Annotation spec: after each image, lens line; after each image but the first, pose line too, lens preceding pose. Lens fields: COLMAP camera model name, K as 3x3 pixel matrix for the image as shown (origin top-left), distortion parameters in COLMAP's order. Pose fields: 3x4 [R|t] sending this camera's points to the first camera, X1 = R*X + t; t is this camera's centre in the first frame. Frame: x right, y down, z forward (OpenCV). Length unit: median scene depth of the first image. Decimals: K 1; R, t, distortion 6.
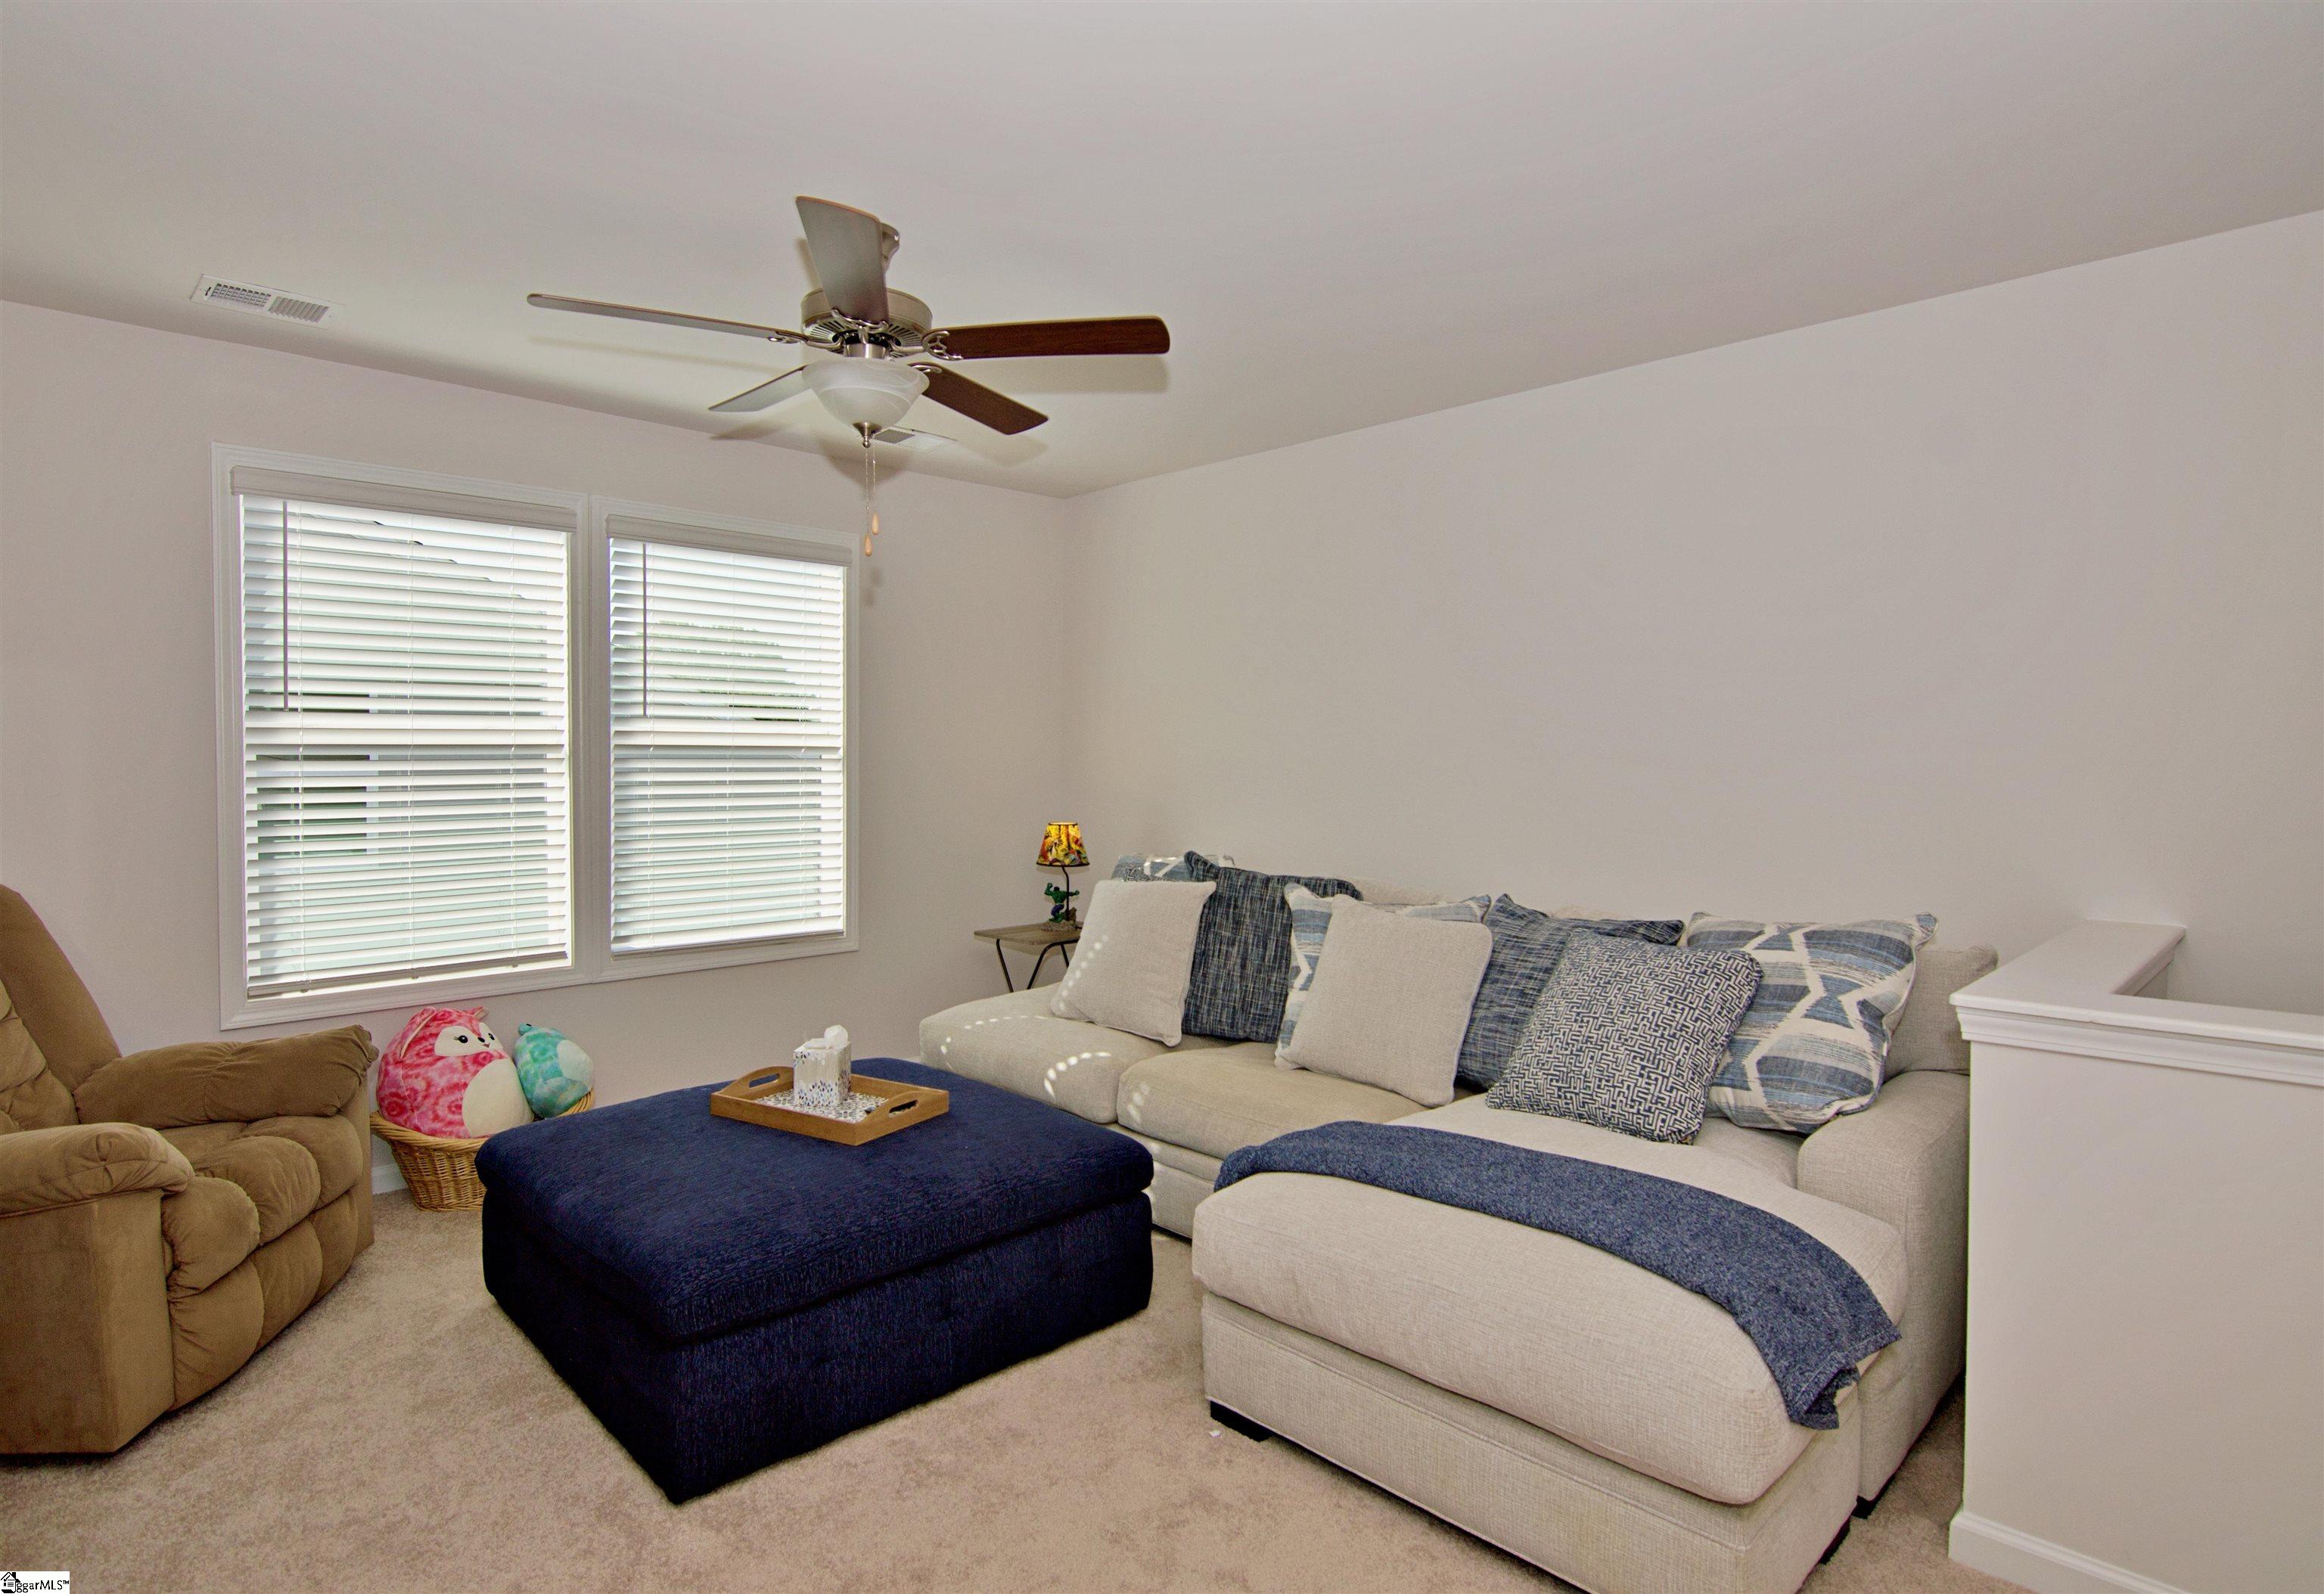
lens RADIAL K [[1201.8, 0, 1156.7], [0, 1201.8, 761.5], [0, 0, 1]] dist [-0.024400, -0.004159]
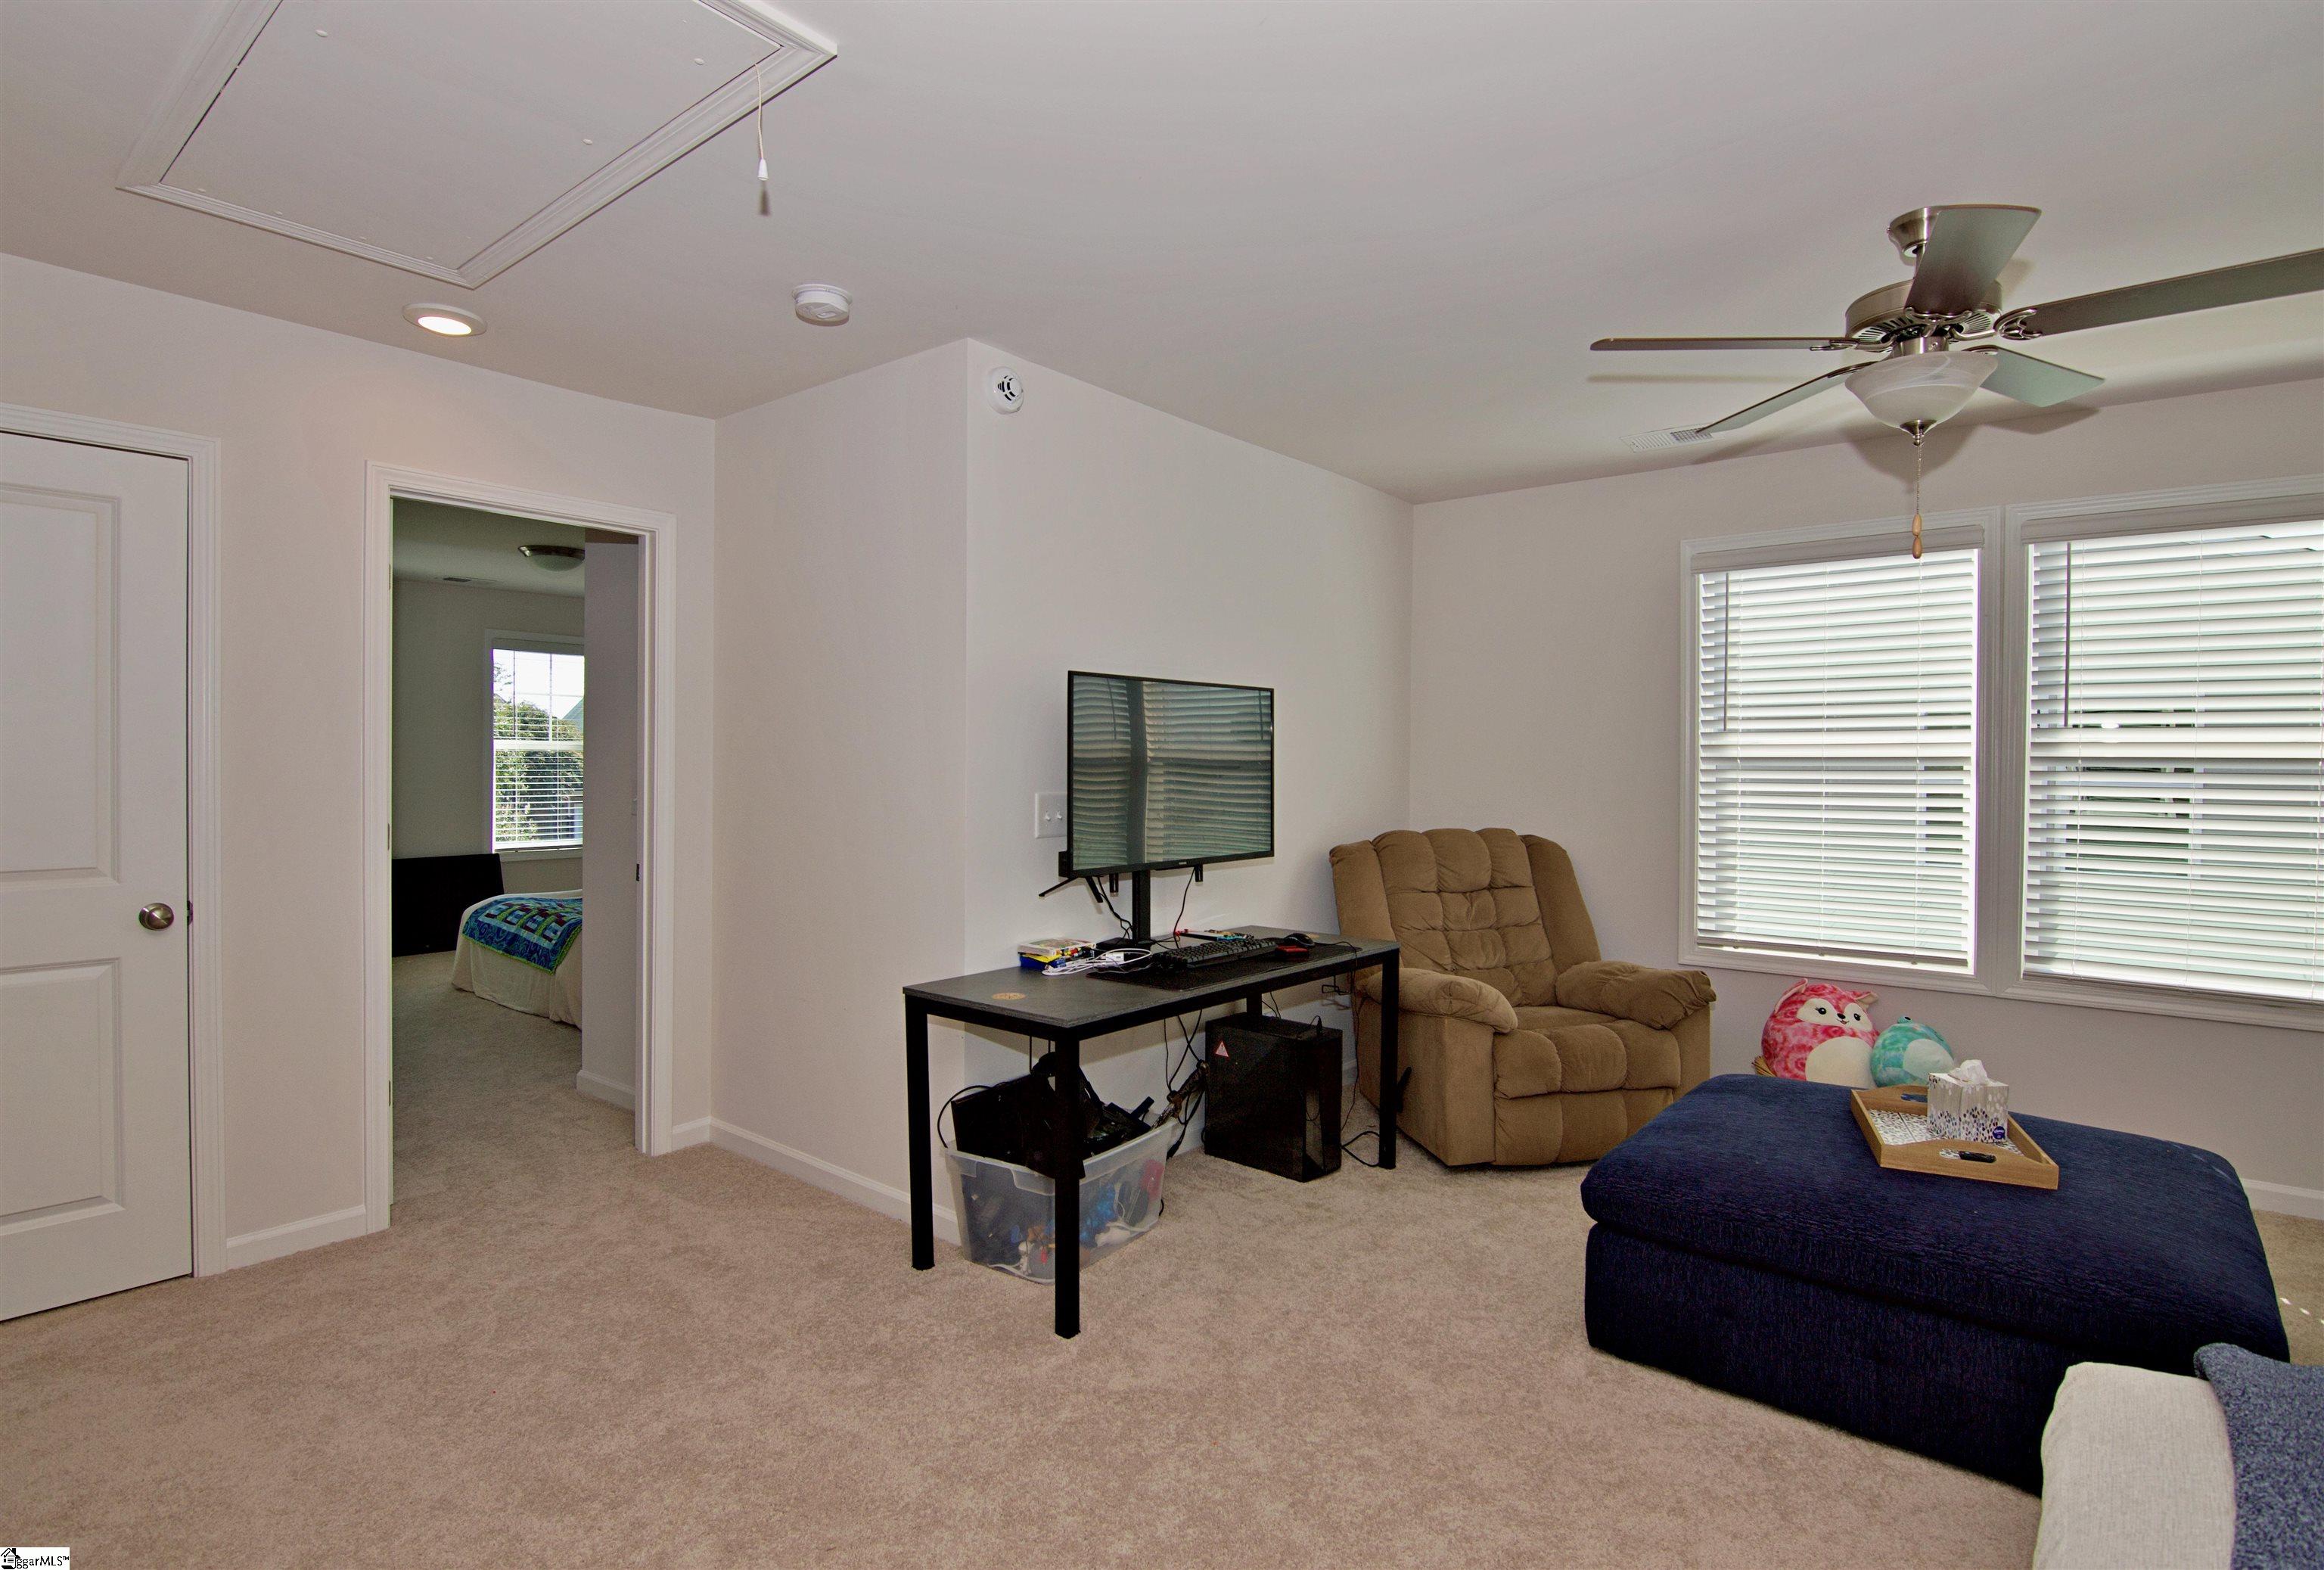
lens RADIAL K [[1171.6, 0, 1155.2], [0, 1171.6, 780.3], [0, 0, 1]] dist [-0.012368, -0.002456]
pose [[0.095576, 0.017212, -0.995273, 0.427524], [-0.010513, 0.999812, 0.016281, -0.003354], [0.995367, 0.008907, 0.095739, 0.210853]]
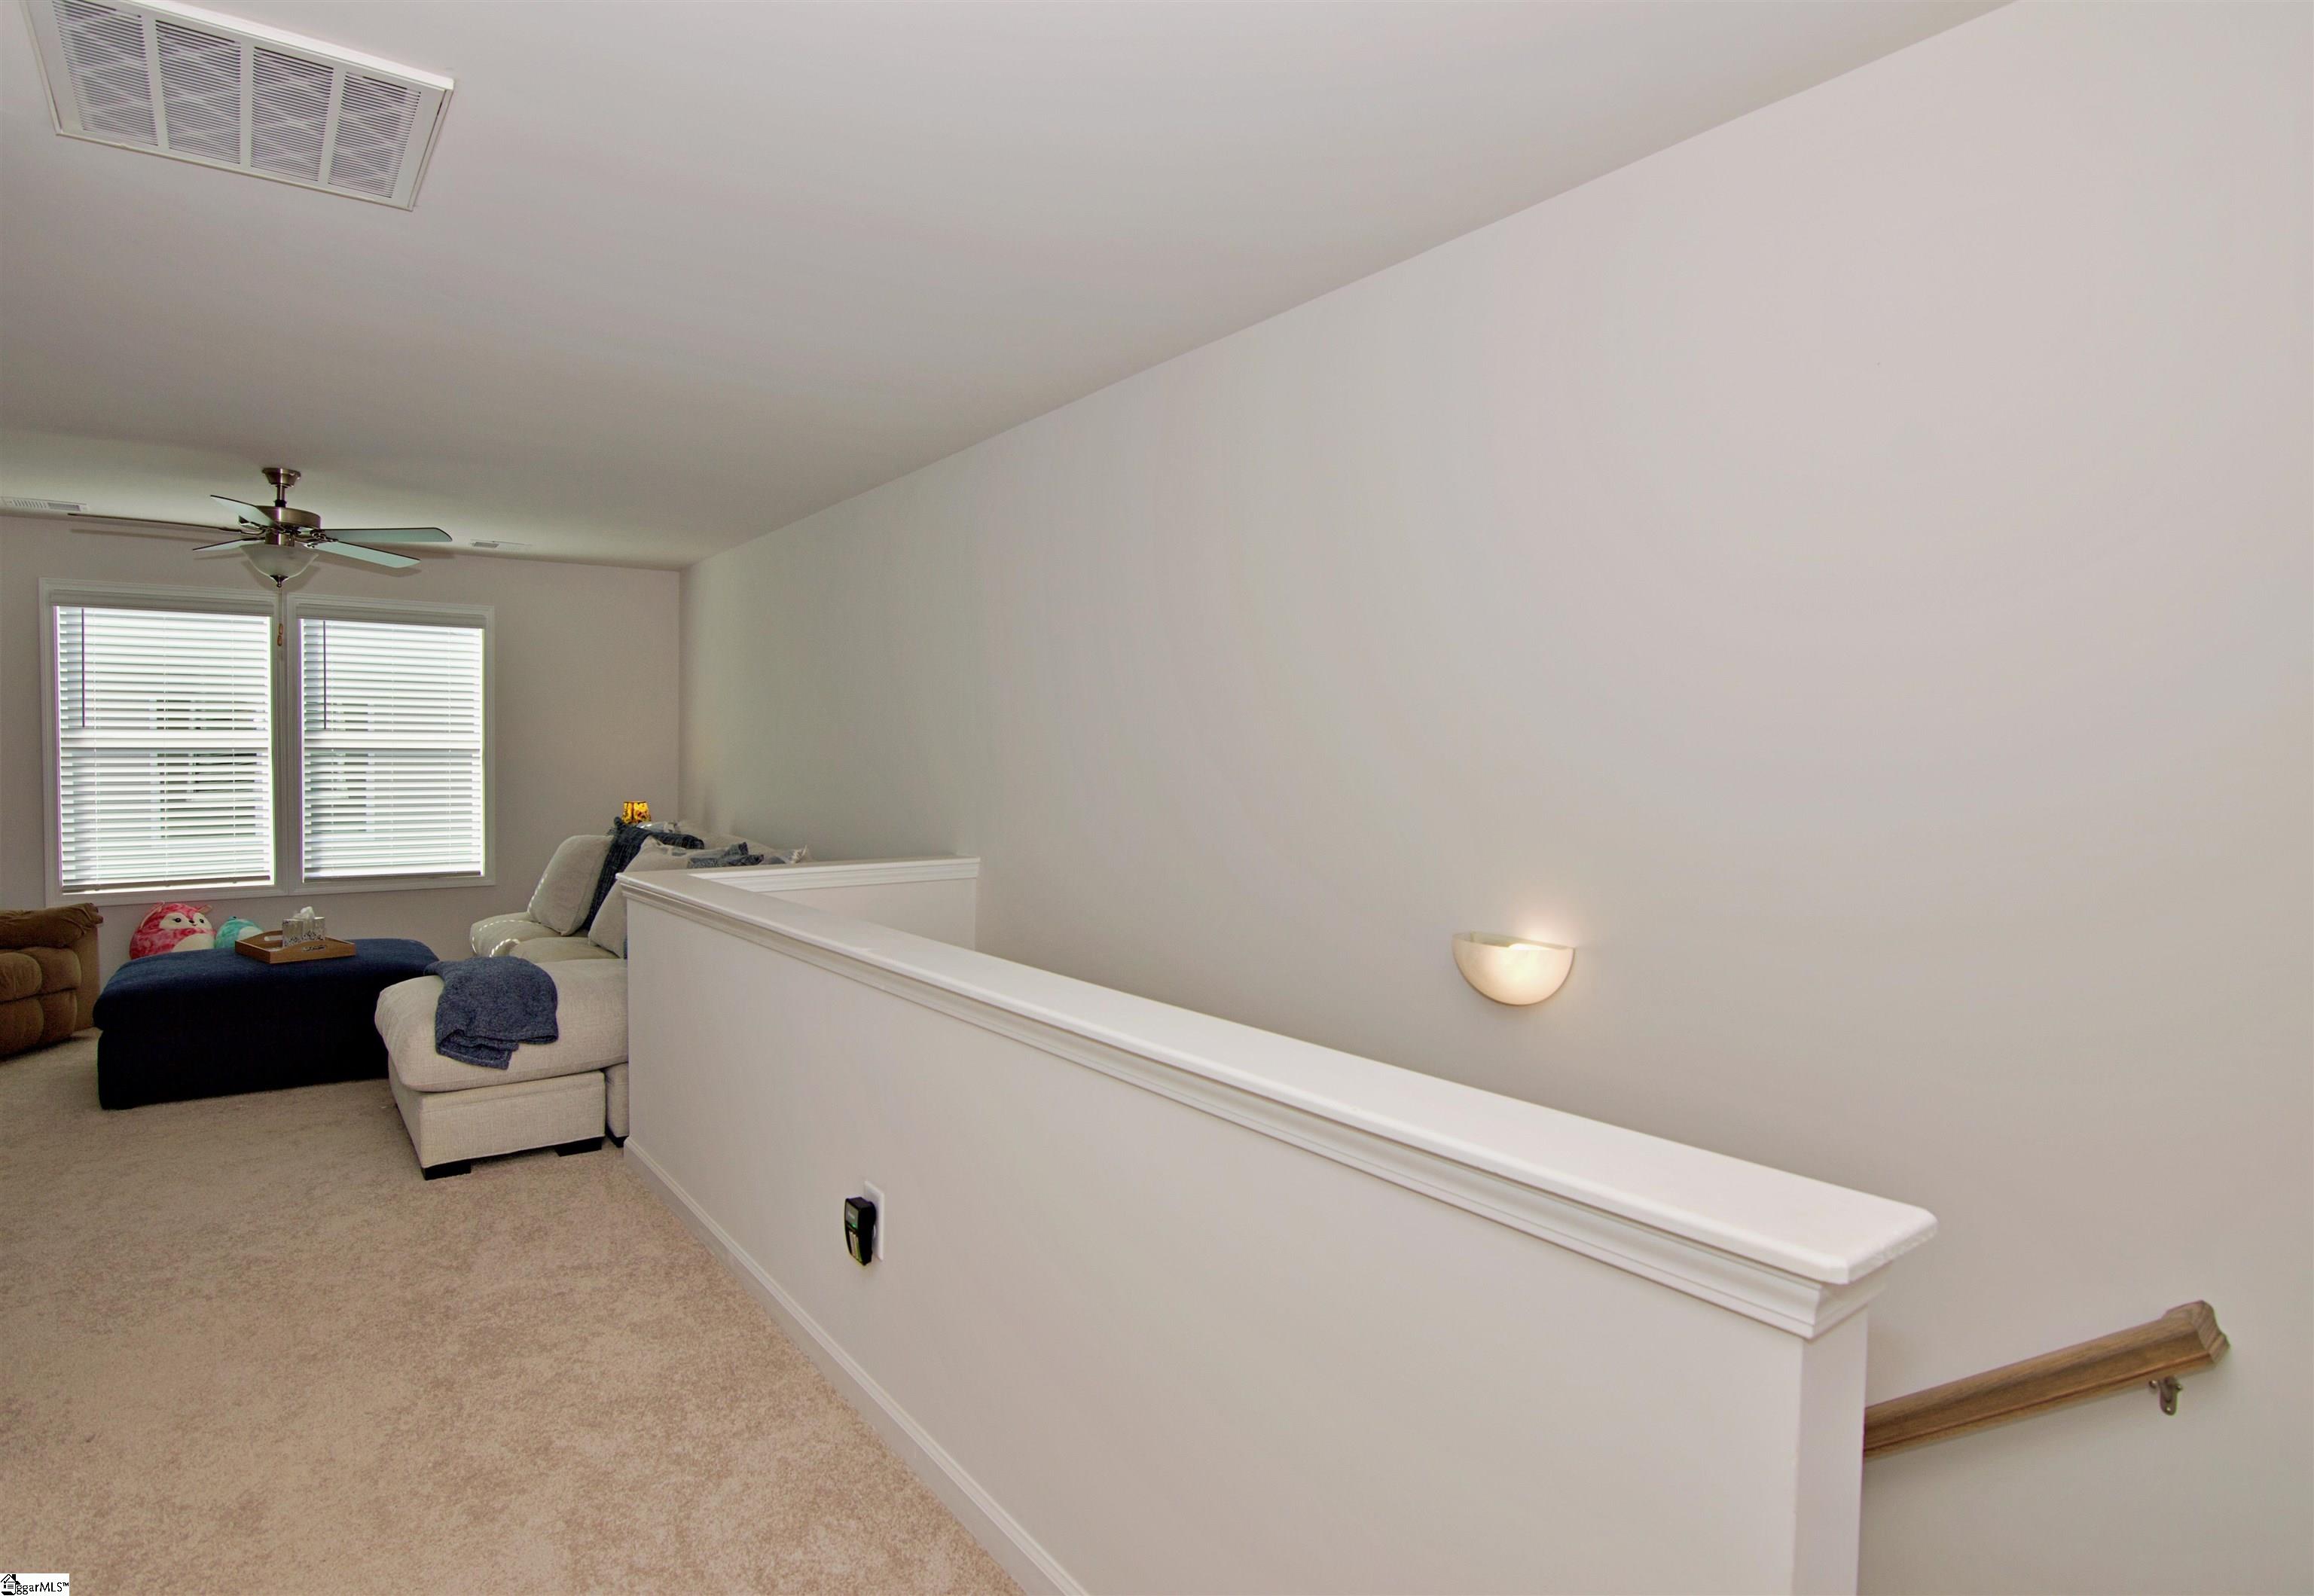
lens RADIAL K [[1196.6, 0, 1135.5], [0, 1196.6, 776.3], [0, 0, 1]] dist [-0.024400, -0.004159]
pose [[0.988445, 0.005022, -0.151494, 0.908445], [-0.003272, 0.999925, 0.011796, 0.001876], [0.151542, -0.011164, 0.988388, -0.402808]]
